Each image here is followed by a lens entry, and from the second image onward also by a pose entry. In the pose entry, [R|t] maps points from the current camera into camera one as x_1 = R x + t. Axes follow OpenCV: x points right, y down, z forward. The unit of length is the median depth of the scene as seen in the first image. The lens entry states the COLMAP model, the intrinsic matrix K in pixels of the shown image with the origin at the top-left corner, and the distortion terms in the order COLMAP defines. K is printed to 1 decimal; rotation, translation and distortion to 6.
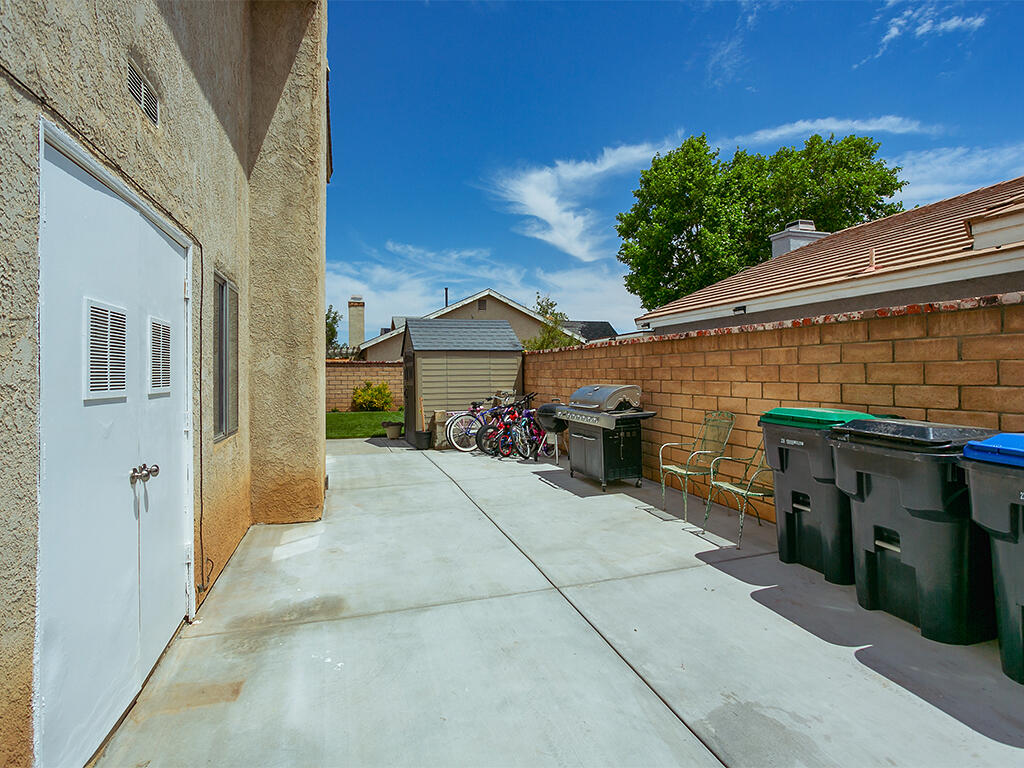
lens RADIAL K [[545.2, 0, 512.1], [0, 545.2, 374.9], [0, 0, 1]] dist [0.003259, 0.002137]
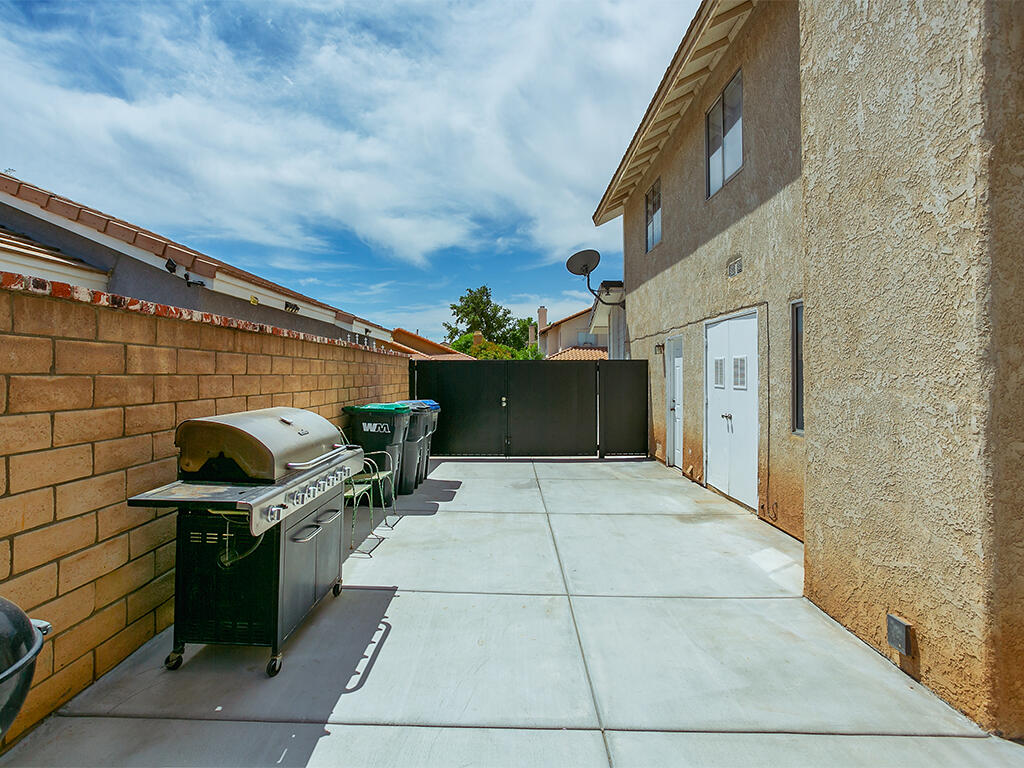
lens RADIAL K [[545.2, 0, 512.1], [0, 545.2, 374.9], [0, 0, 1]] dist [0.003259, 0.002137]
pose [[-0.957325, 0.003986, 0.288987, -0.230162], [0.004988, 0.999984, 0.002729, -0.019966], [-0.288971, 0.004054, -0.957329, 2.051746]]
